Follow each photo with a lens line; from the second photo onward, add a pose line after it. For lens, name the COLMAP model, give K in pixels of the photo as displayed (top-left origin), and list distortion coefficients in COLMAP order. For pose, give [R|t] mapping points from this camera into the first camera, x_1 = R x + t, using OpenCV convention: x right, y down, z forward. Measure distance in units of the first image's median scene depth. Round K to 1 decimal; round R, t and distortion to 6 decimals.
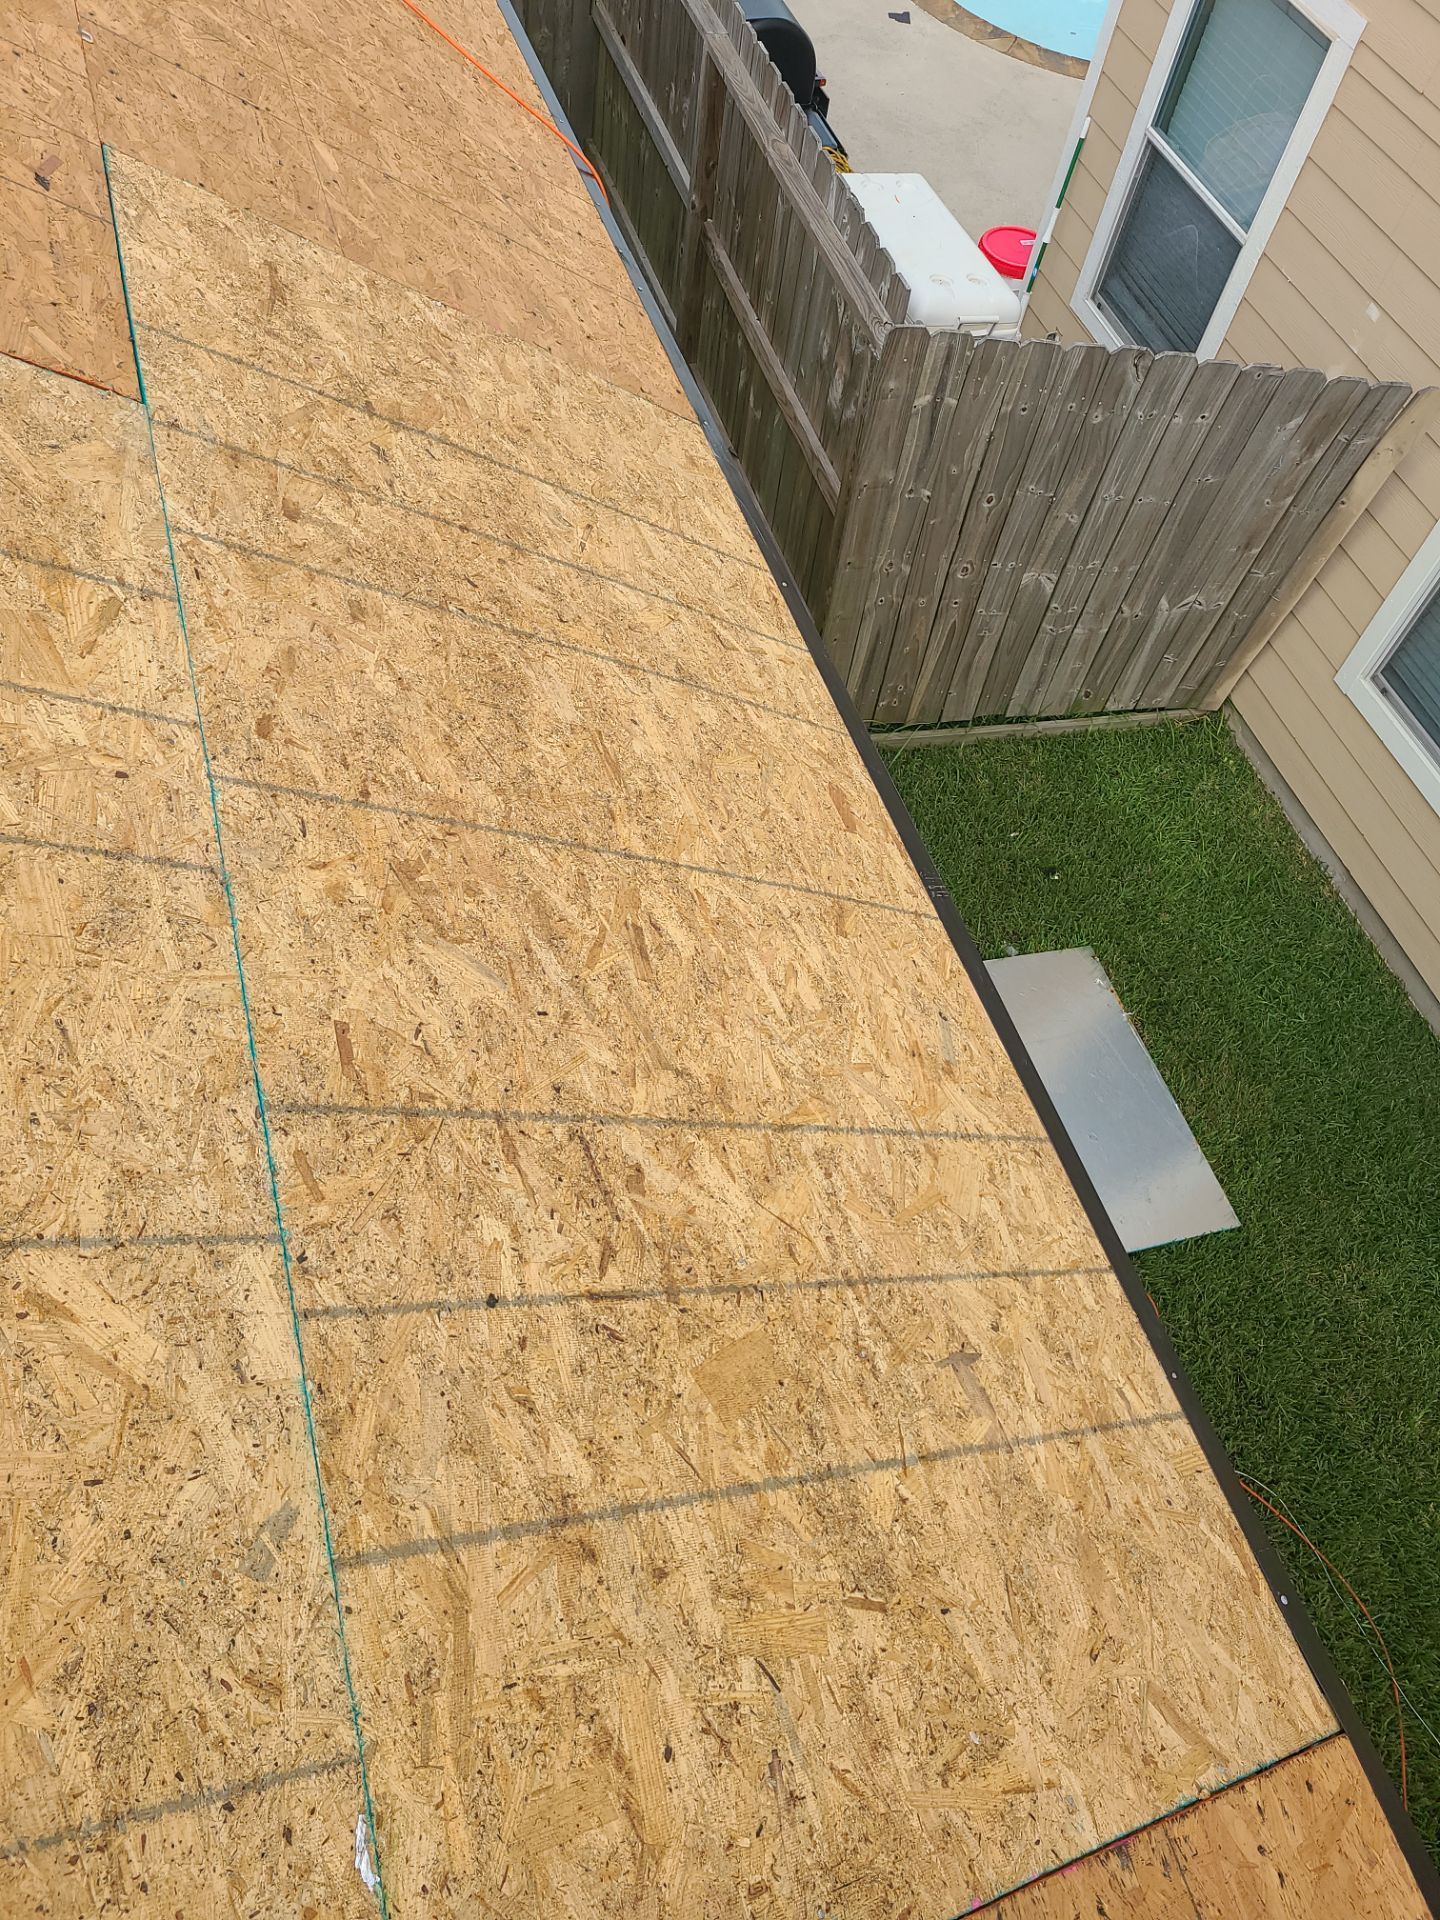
lens RADIAL K [[1413.5, 0, 762.0], [0, 1413.5, 944.6], [0, 0, 1]] dist [0.048200, -0.029673]
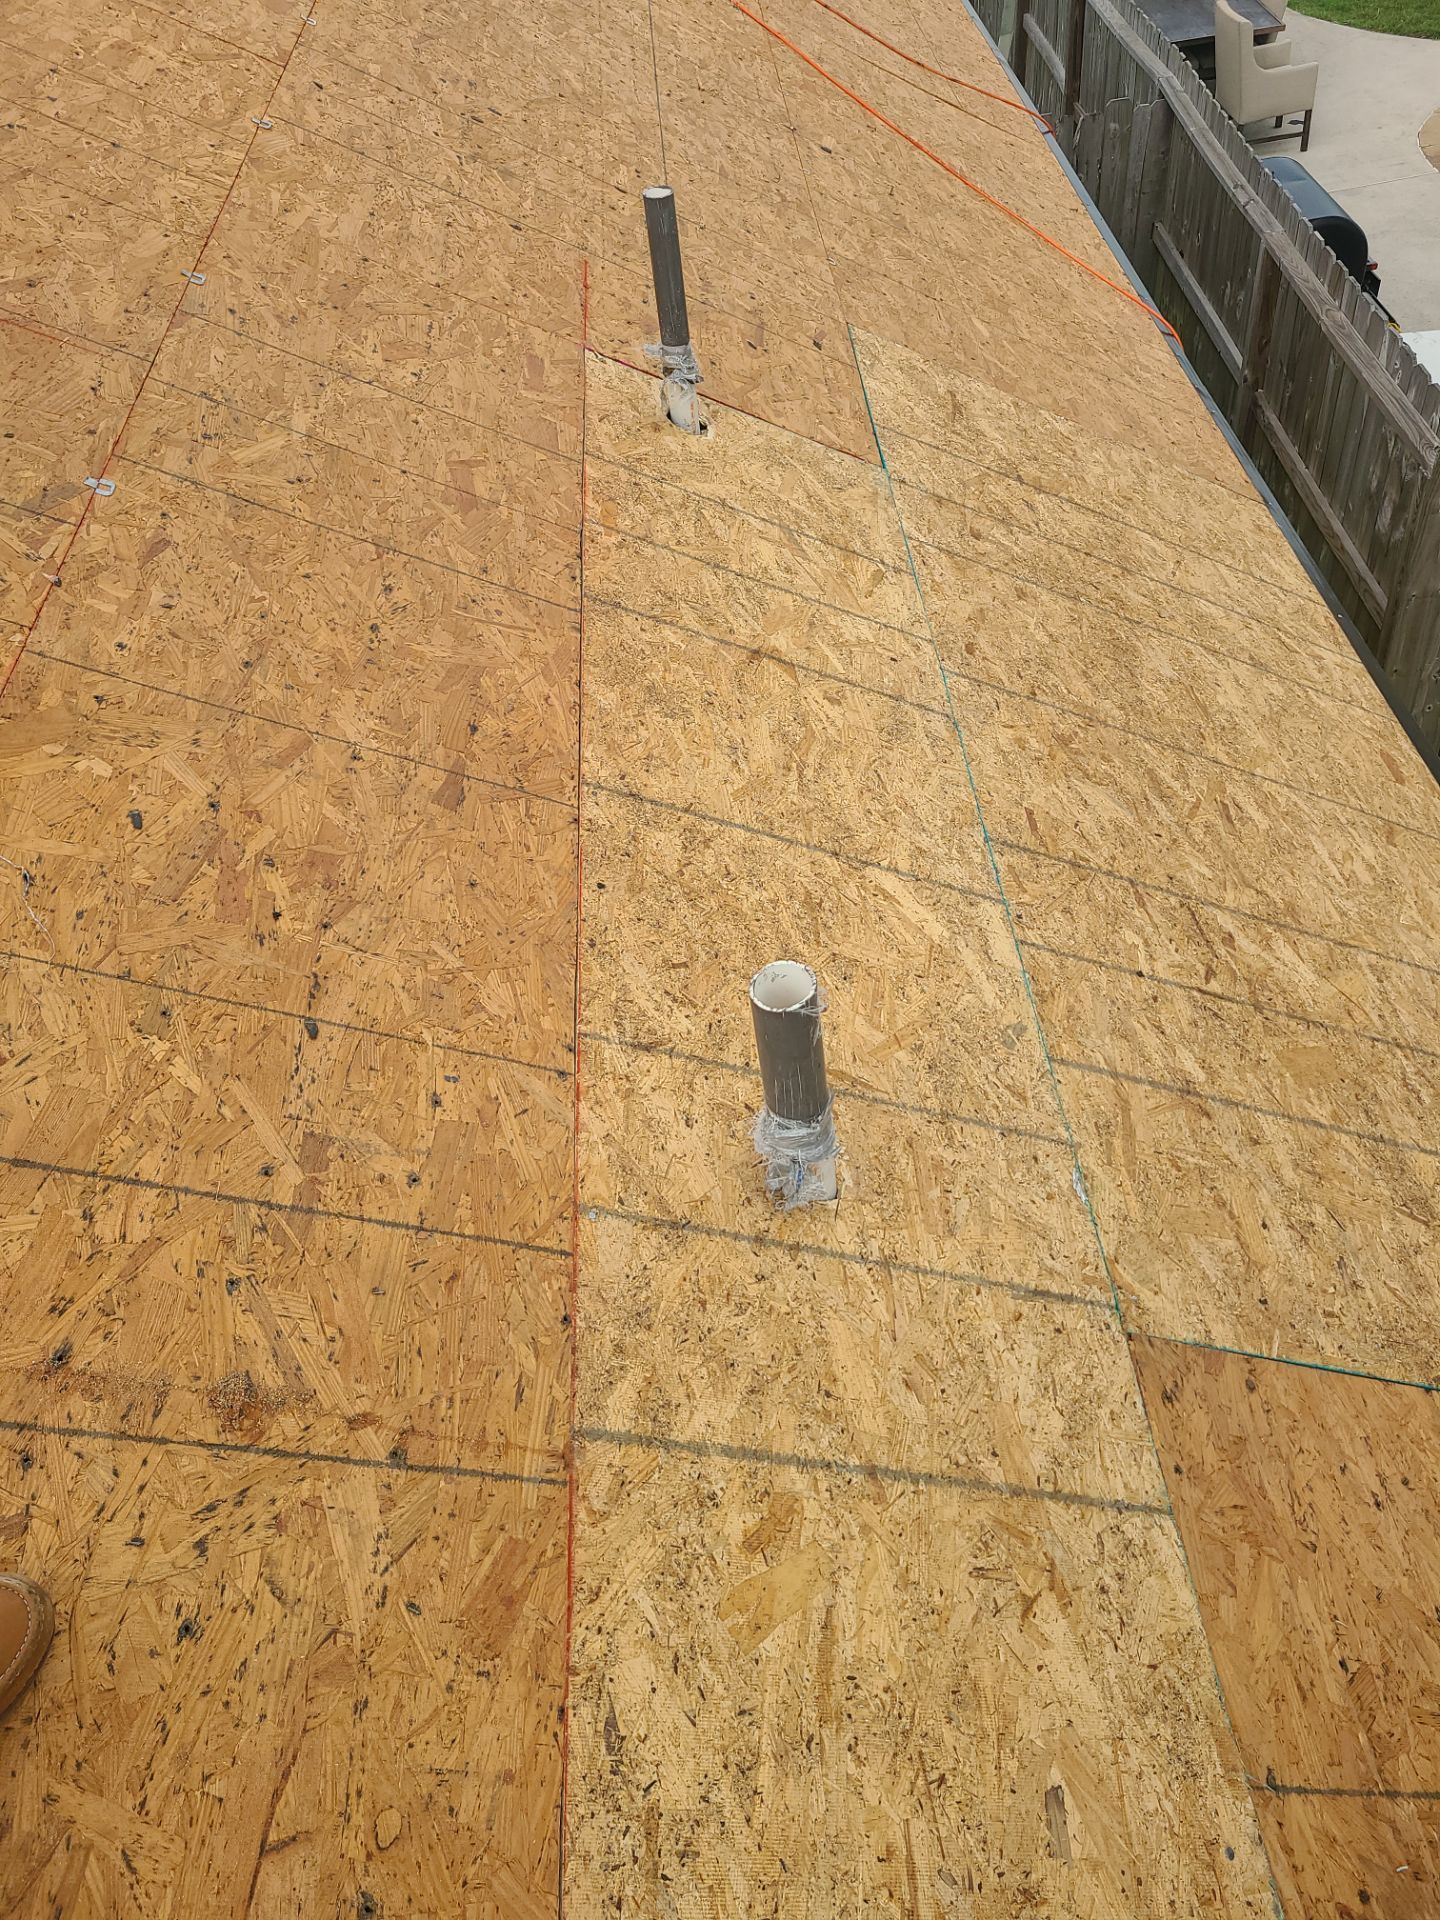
lens RADIAL K [[1413.5, 0, 762.0], [0, 1413.5, 944.6], [0, 0, 1]] dist [0.048200, -0.029673]
pose [[0.940846, 0.033963, -0.337128, -0.044975], [-0.079721, 0.989221, -0.122827, 0.331062], [0.329322, 0.142438, 0.933412, -0.377908]]
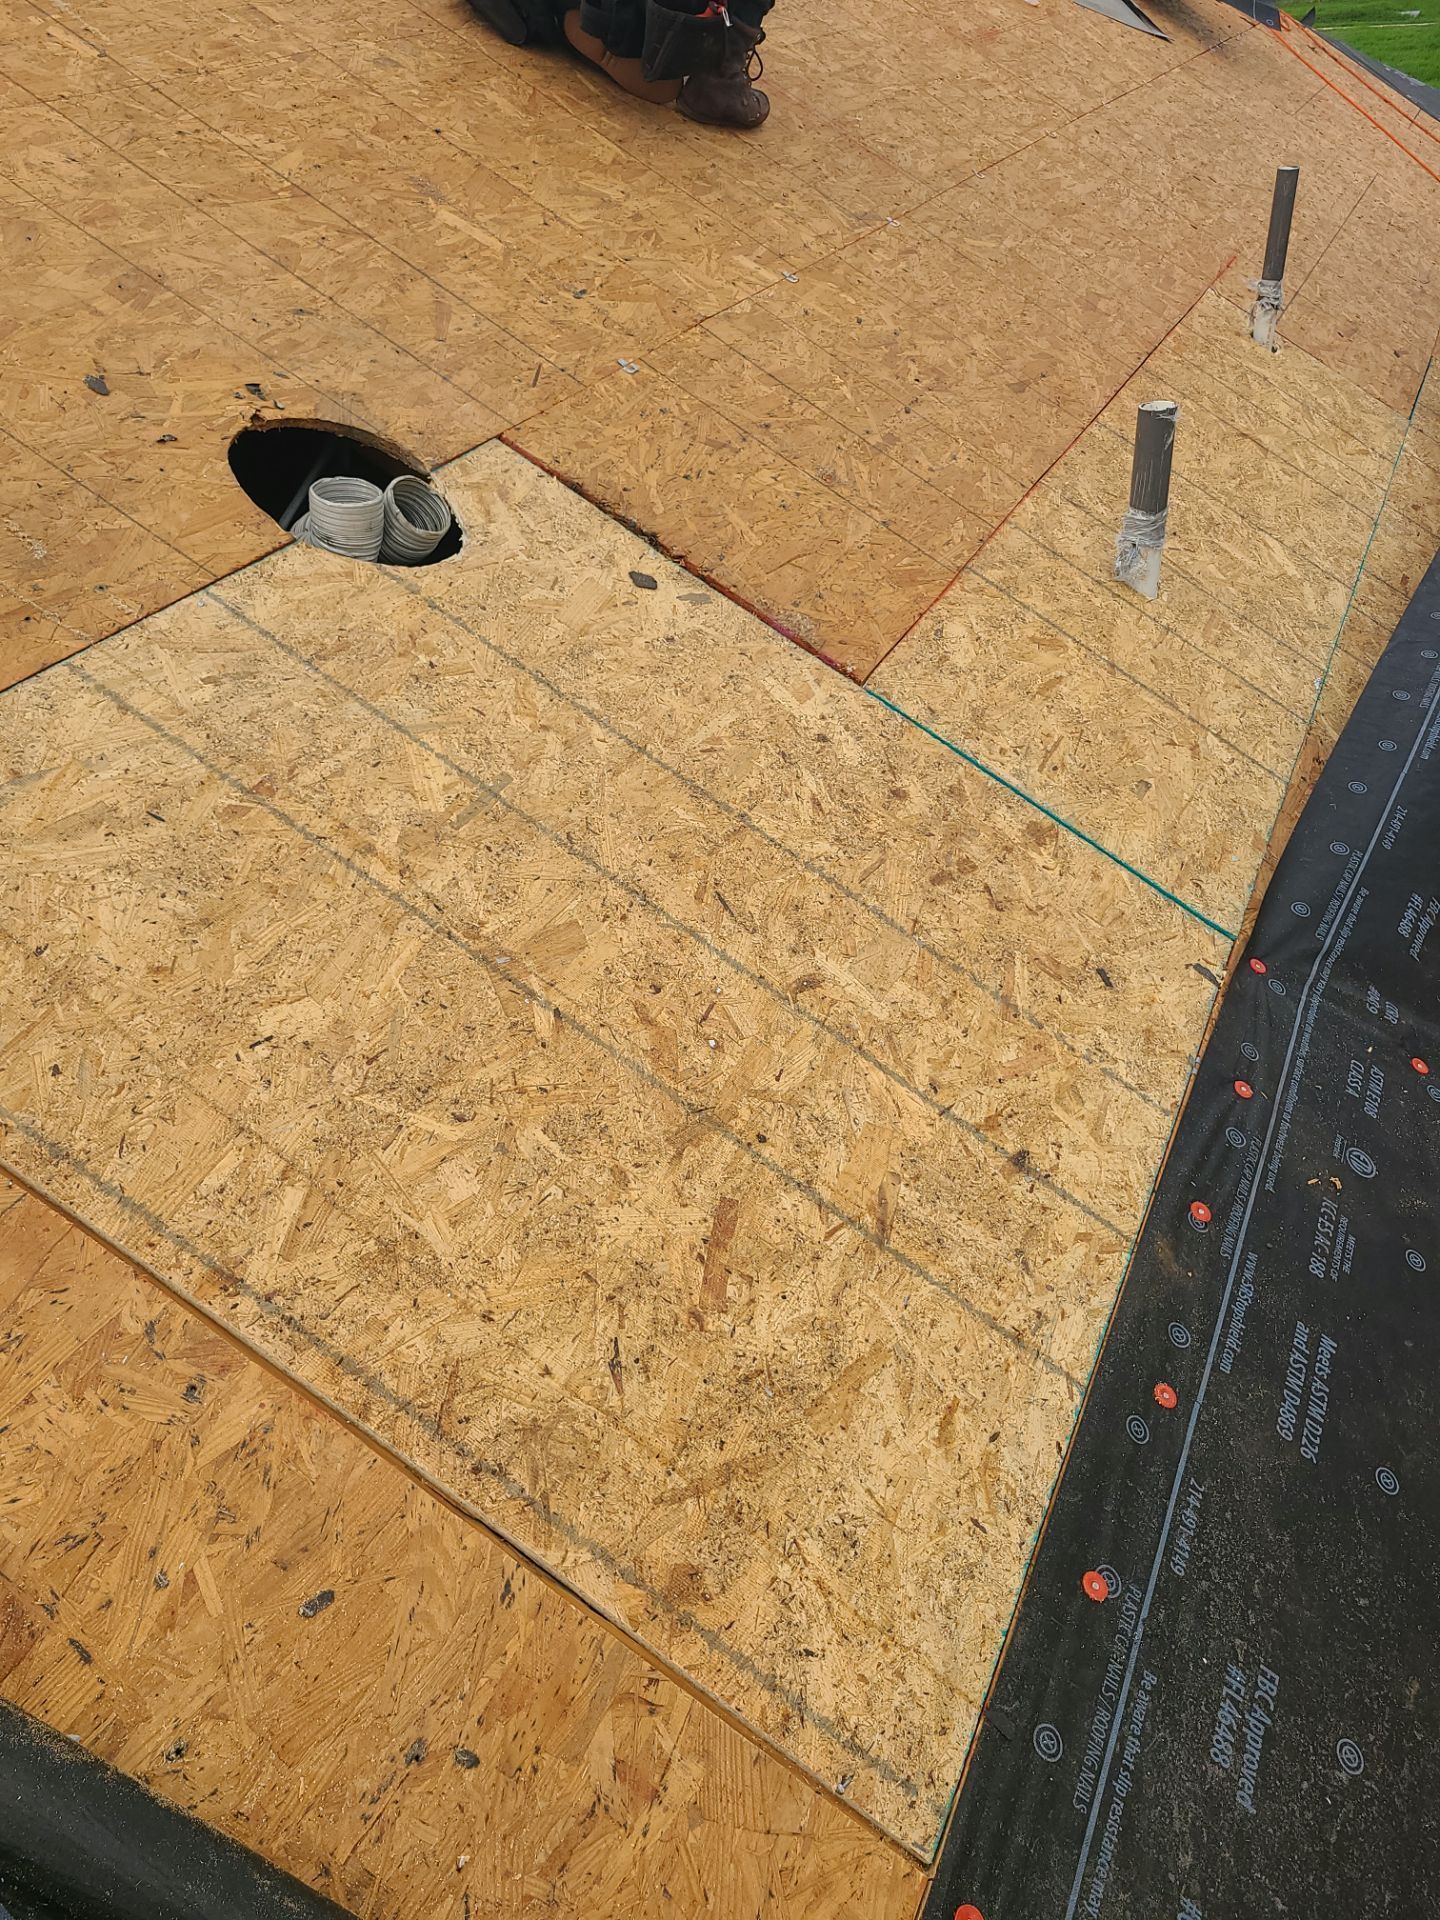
lens RADIAL K [[1413.5, 0, 762.0], [0, 1413.5, 944.6], [0, 0, 1]] dist [0.048200, -0.029673]
pose [[0.703772, 0.249765, -0.665073, 0.453492], [-0.468890, 0.866599, -0.170728, 1.072770], [0.533710, 0.432000, 0.727001, -0.627132]]
